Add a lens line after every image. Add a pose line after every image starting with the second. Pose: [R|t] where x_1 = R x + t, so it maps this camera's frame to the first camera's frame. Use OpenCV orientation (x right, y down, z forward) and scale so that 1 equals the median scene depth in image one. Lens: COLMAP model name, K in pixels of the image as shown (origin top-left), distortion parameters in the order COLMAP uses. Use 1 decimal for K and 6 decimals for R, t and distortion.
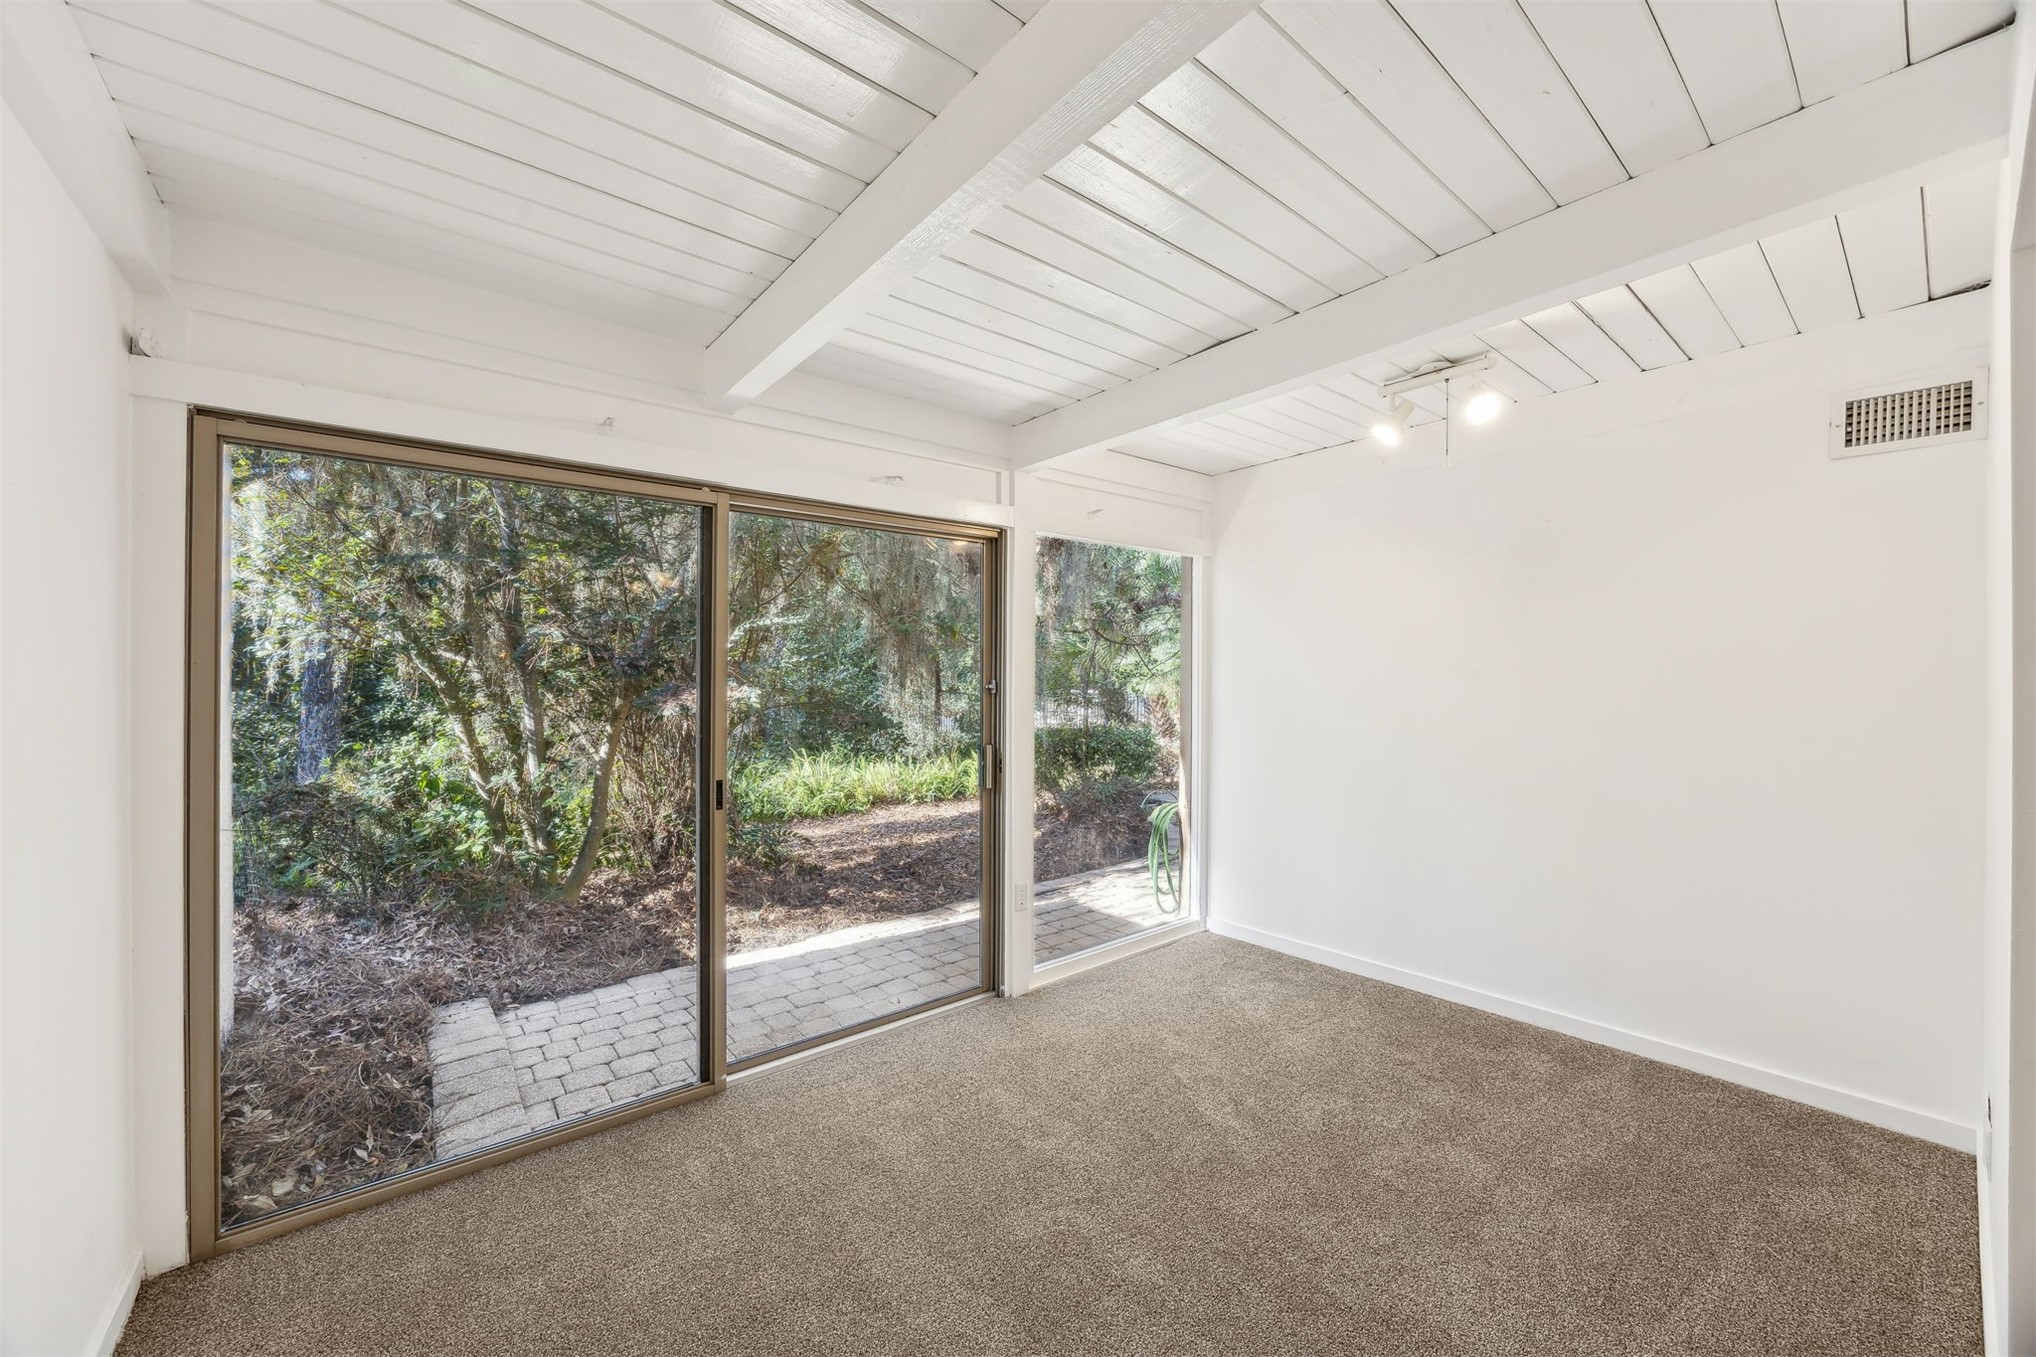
lens RADIAL K [[767.9, 0, 1018.0], [0, 767.9, 678.5], [0, 0, 1]] dist [-0.007917, -0.000220]
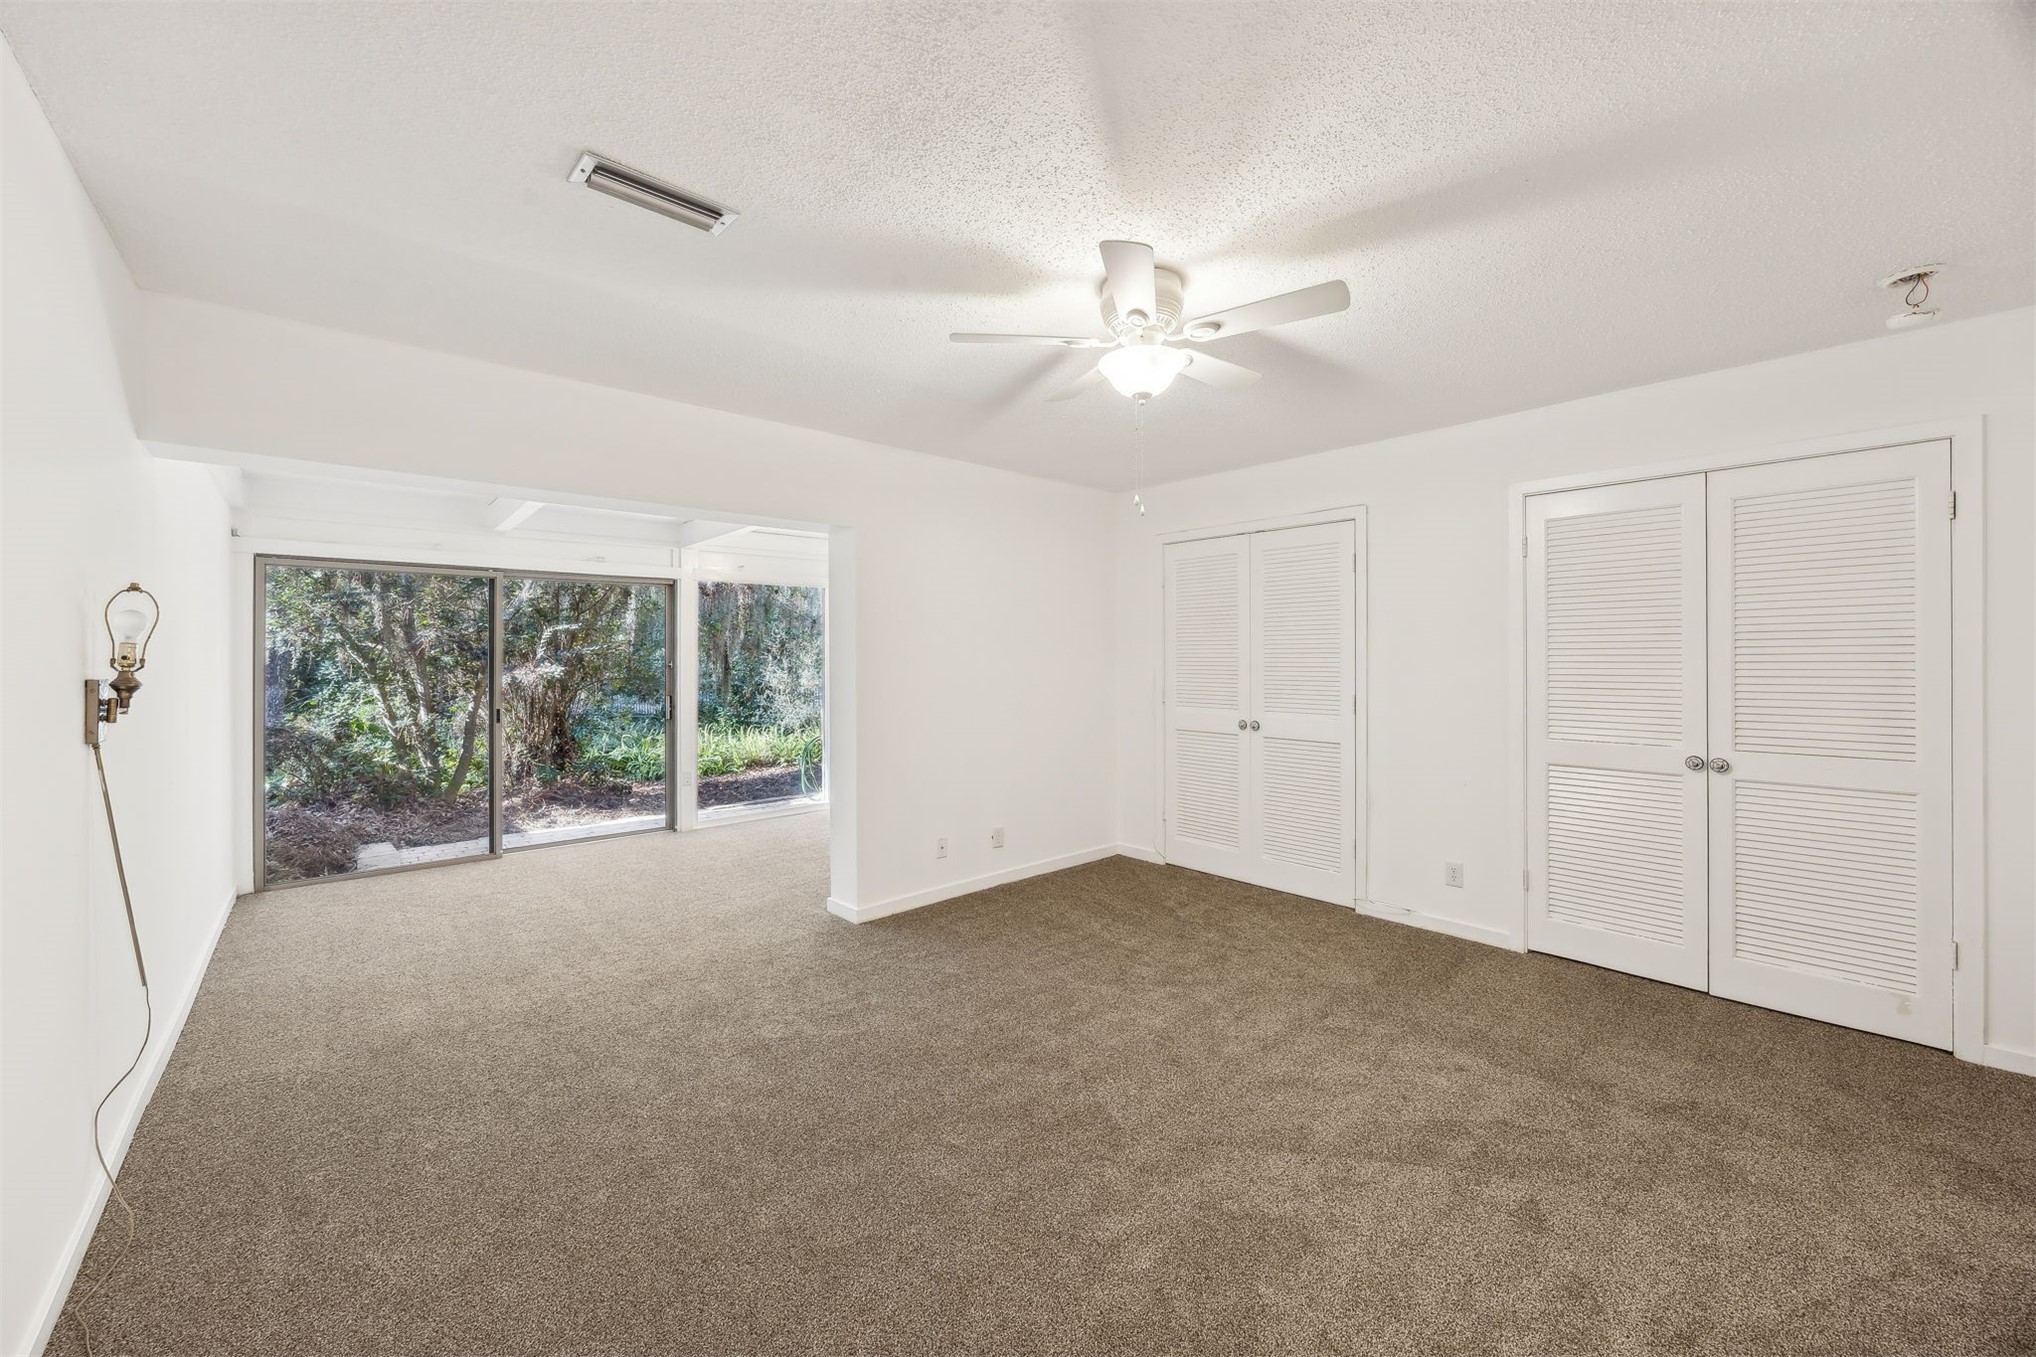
lens RADIAL K [[769.8, 0, 1008.4], [0, 769.8, 659.1], [0, 0, 1]] dist [-0.002847, -0.000261]
pose [[0.999199, -0.005546, 0.039628, 0.565389], [0.005665, 0.999980, -0.002905, 0.006870], [-0.039611, 0.003127, 0.999210, -0.709303]]
